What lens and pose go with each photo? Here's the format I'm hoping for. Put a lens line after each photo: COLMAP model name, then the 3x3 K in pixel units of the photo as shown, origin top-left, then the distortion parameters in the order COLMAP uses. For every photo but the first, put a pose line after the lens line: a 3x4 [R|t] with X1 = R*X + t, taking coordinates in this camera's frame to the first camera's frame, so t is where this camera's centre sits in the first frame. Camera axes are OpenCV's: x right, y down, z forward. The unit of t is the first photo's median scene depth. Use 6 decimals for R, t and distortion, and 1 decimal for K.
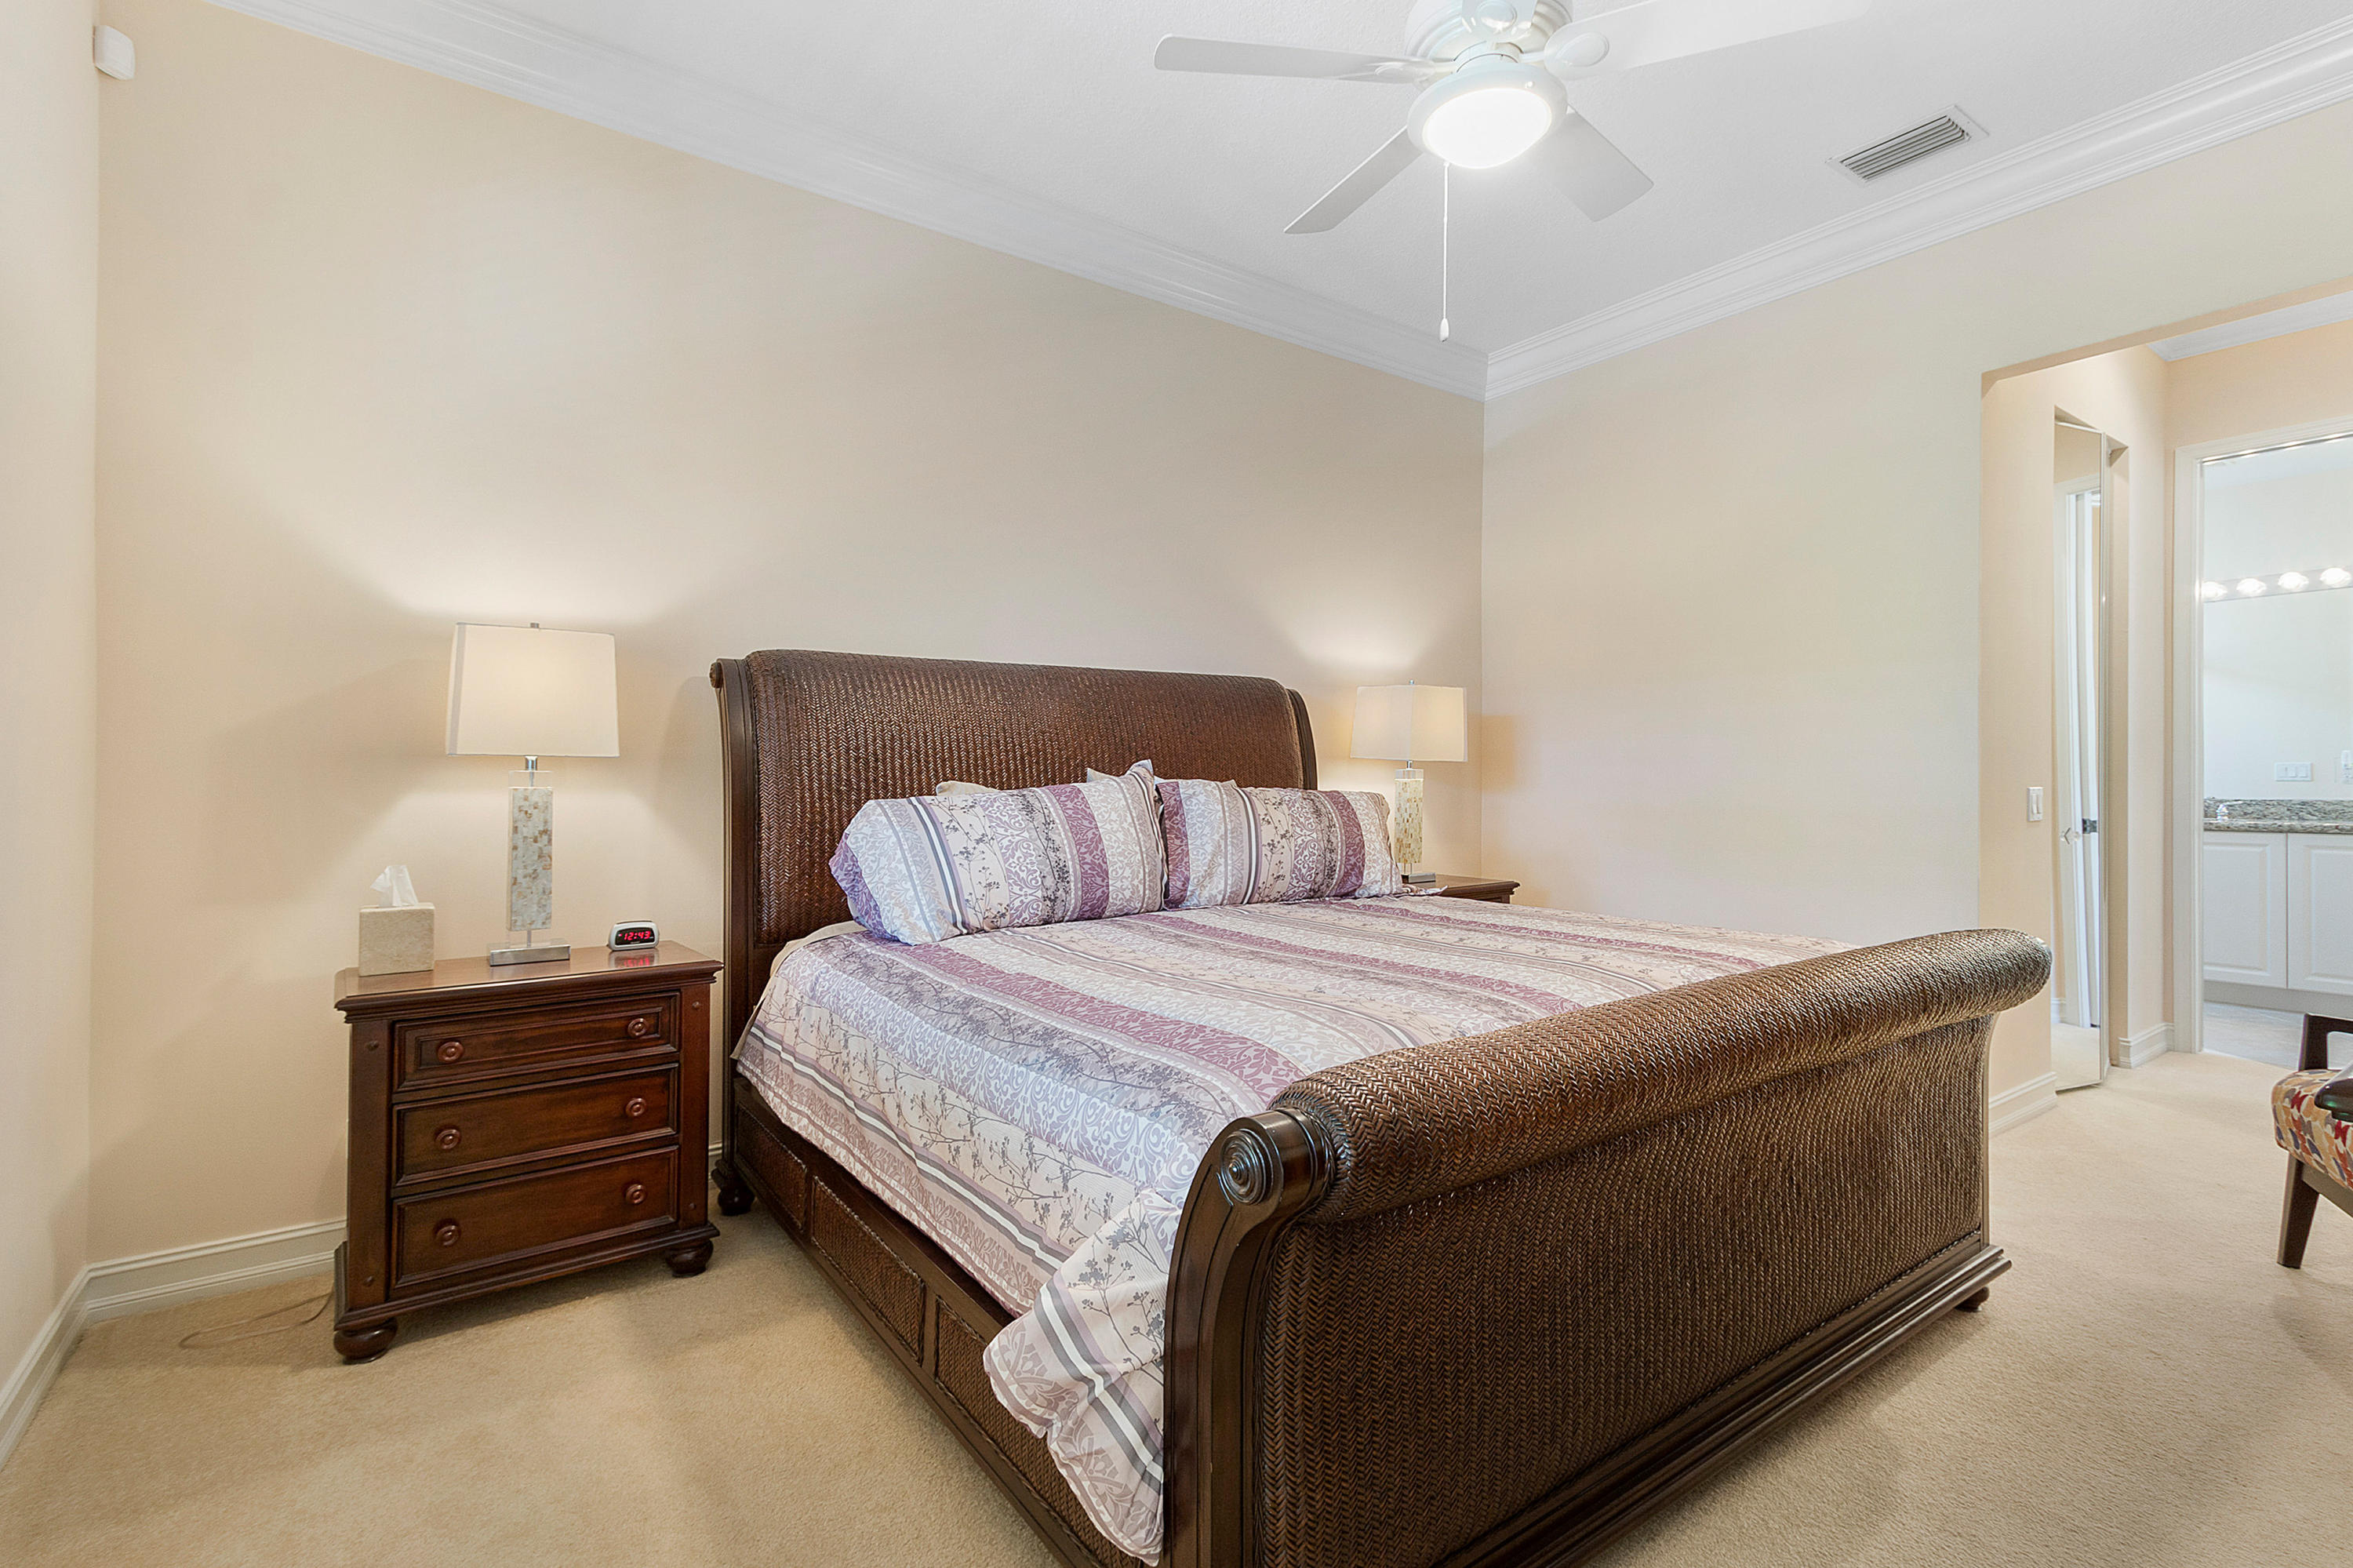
lens RADIAL K [[1091.1, 0, 1175.9], [0, 1091.1, 778.0], [0, 0, 1]] dist [0.007953, -0.000531]
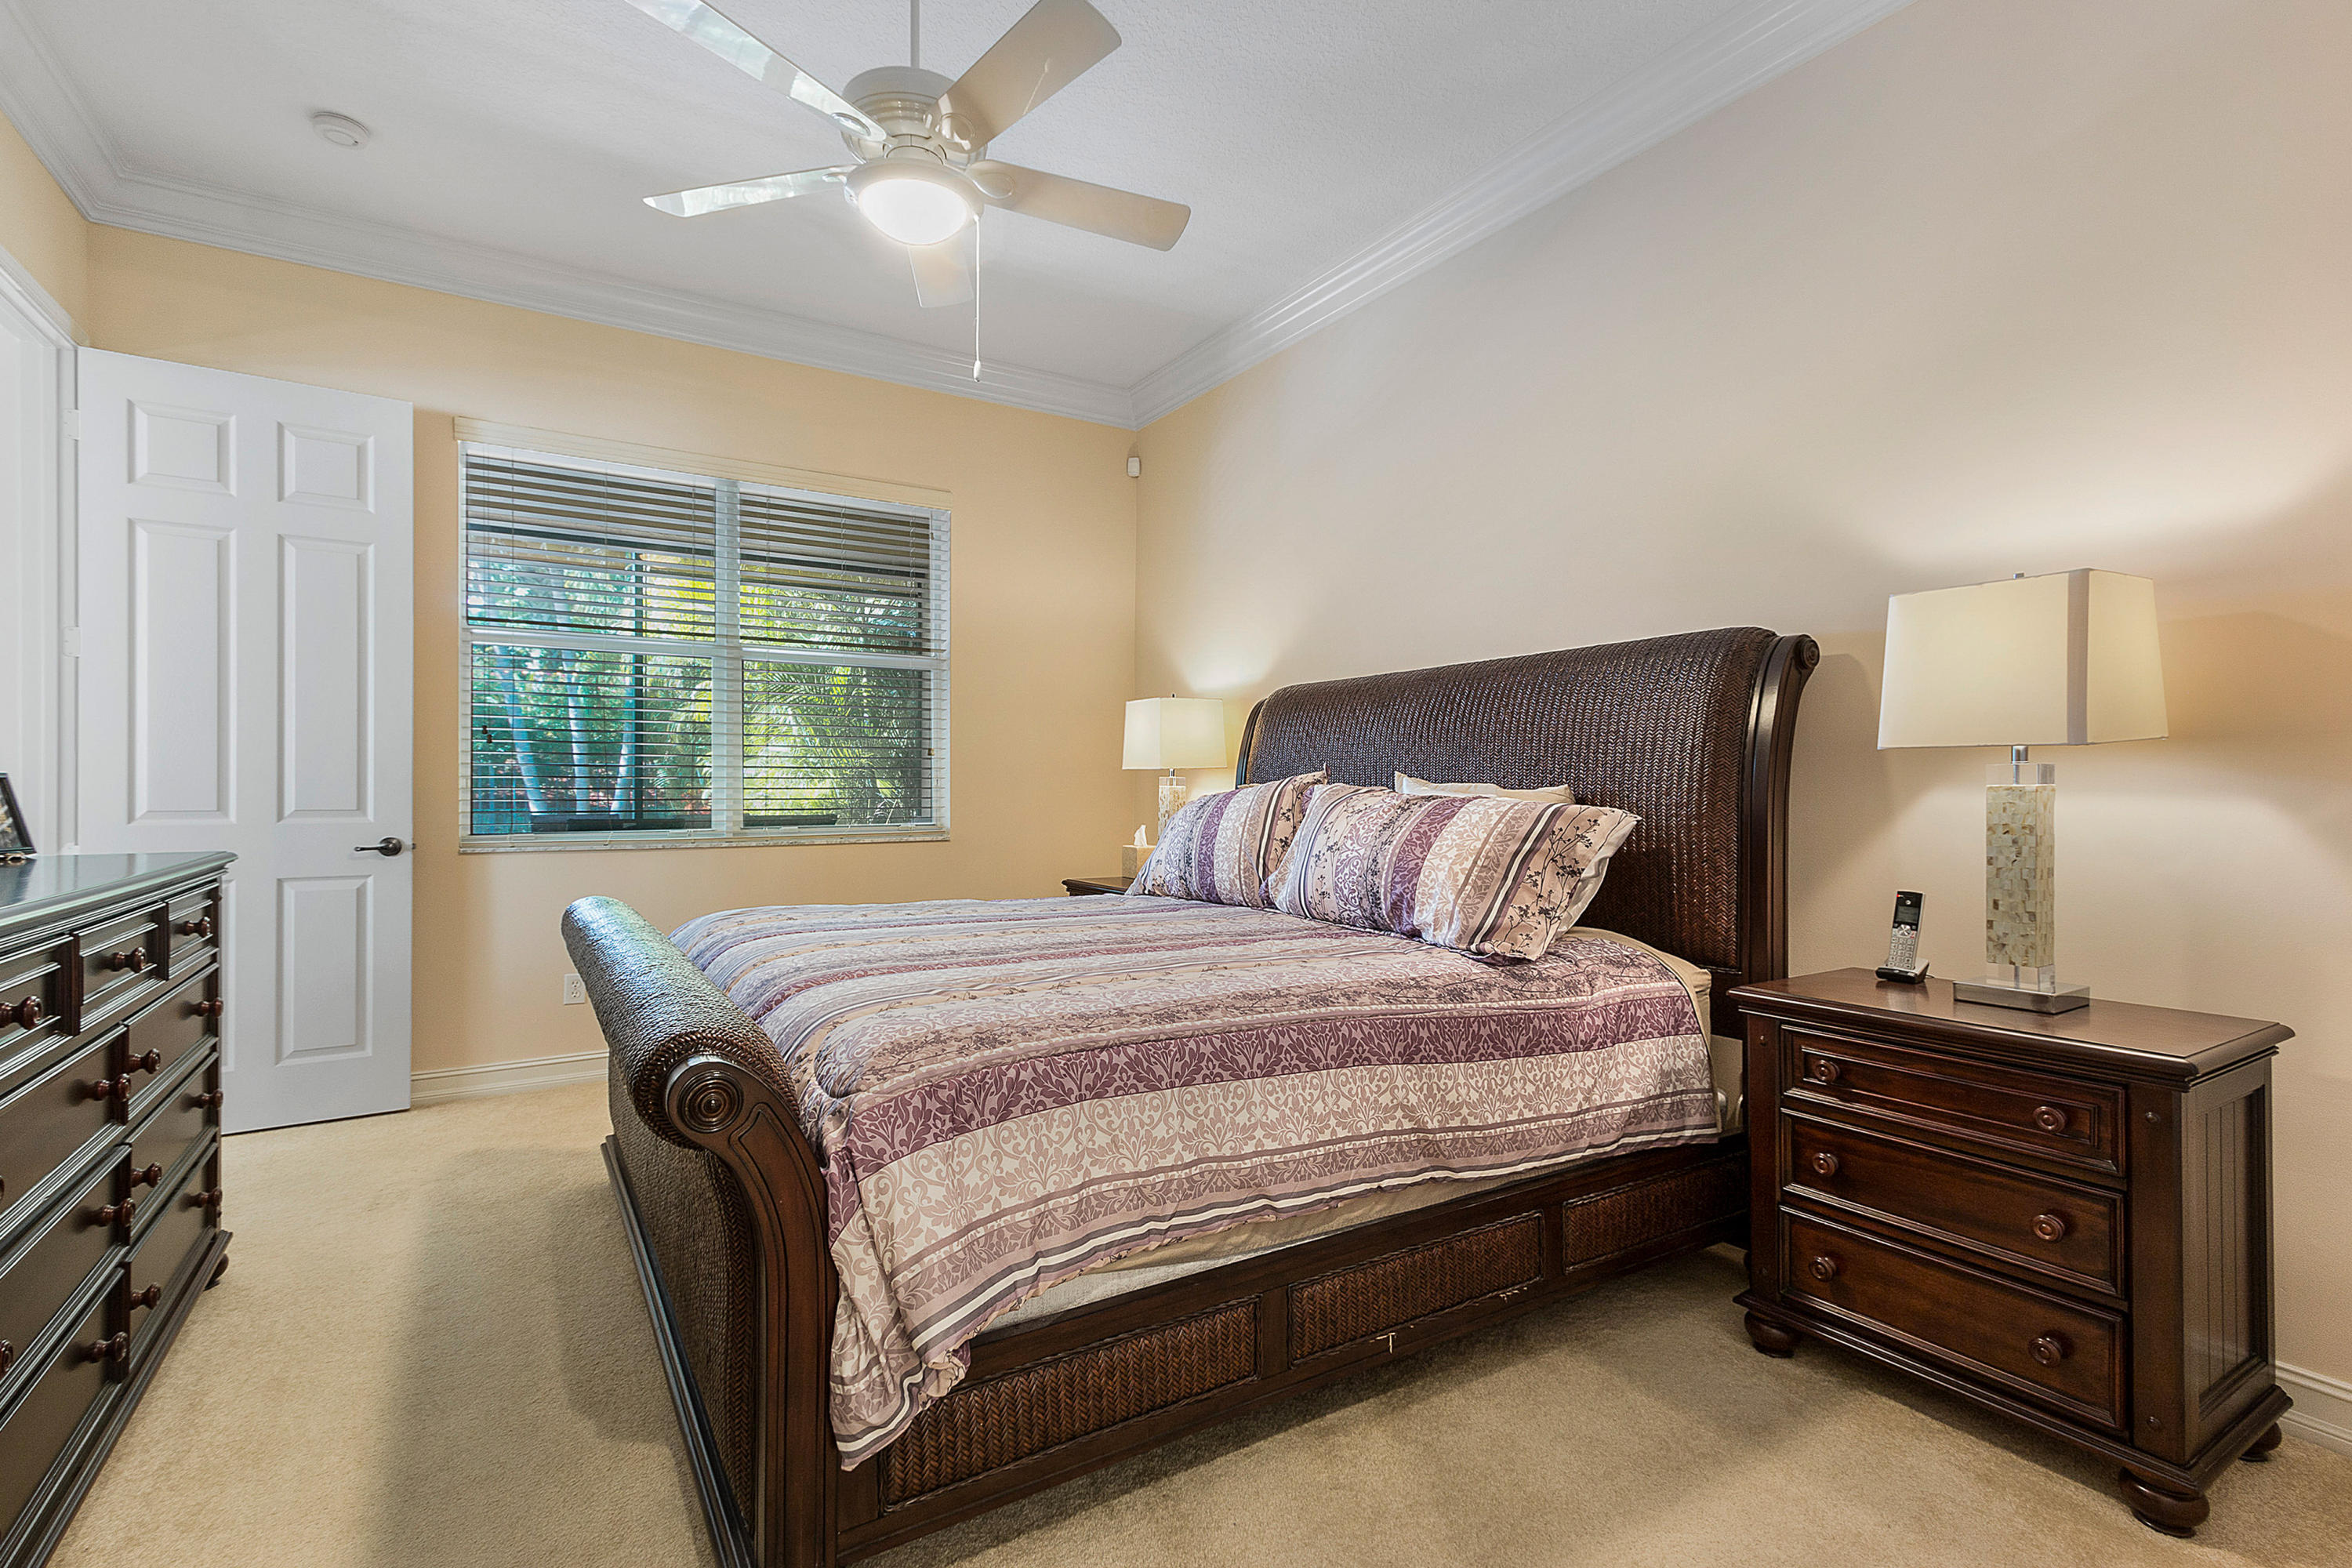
lens RADIAL K [[1090.6, 0, 1175.8], [0, 1090.6, 779.8], [0, 0, 1]] dist [0.007953, -0.000531]
pose [[-0.057346, 0.000493, -0.998354, 0.989202], [0.000690, 1.000000, 0.000454, -0.002252], [0.998354, -0.000663, -0.057347, 0.935103]]
